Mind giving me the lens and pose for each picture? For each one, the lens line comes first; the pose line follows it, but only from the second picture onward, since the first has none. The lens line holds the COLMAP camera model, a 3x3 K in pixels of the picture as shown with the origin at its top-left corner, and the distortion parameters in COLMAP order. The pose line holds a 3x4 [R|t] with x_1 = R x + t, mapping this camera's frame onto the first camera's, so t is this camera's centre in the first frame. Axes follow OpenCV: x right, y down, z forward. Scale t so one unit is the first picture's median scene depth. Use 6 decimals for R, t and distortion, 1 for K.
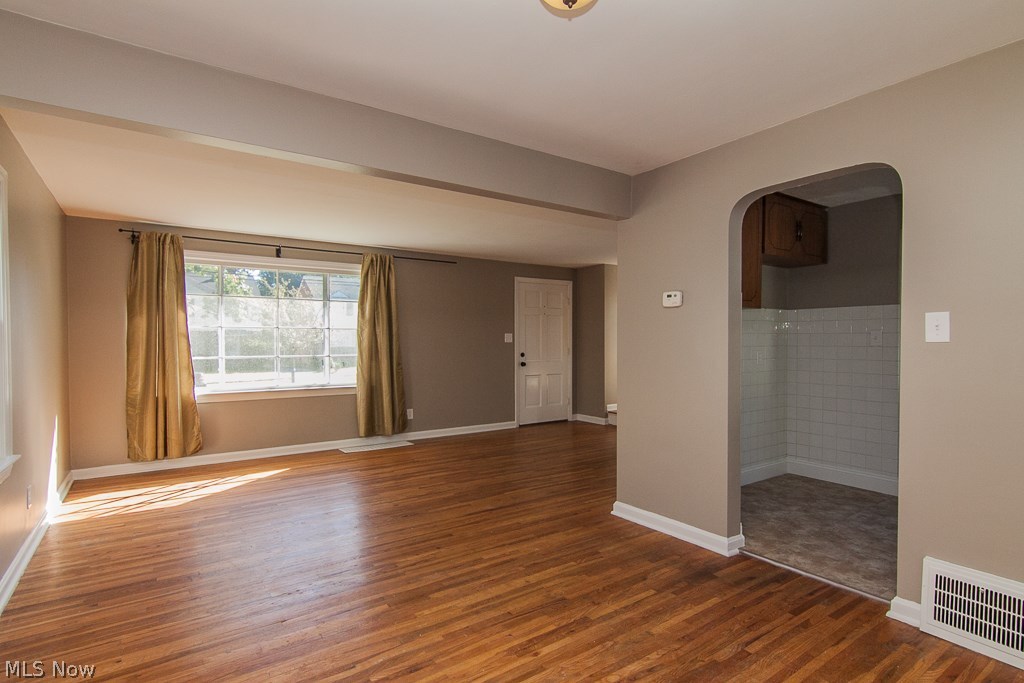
lens RADIAL K [[527.2, 0, 512.5], [0, 527.2, 341.0], [0, 0, 1]] dist [-0.006505, -0.000842]
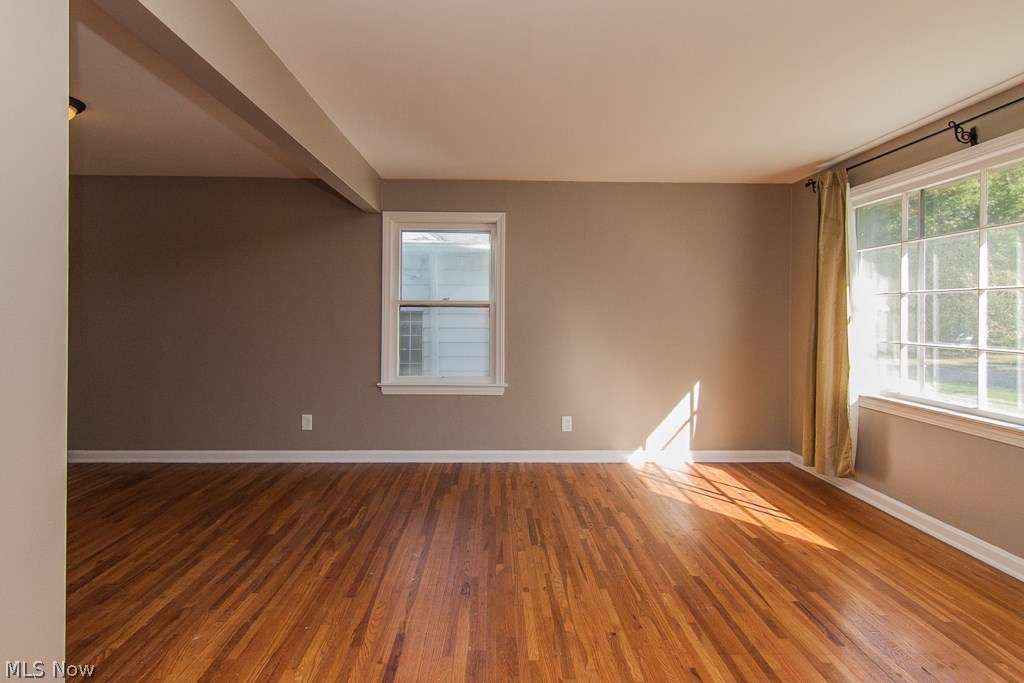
lens RADIAL K [[527.2, 0, 490.8], [0, 527.2, 318.4], [0, 0, 1]] dist [-0.006505, -0.000842]
pose [[-0.560241, 0.006489, -0.828304, 0.296619], [-0.008066, 0.999879, 0.013289, -0.002584], [0.828290, 0.014126, -0.560121, 1.320276]]
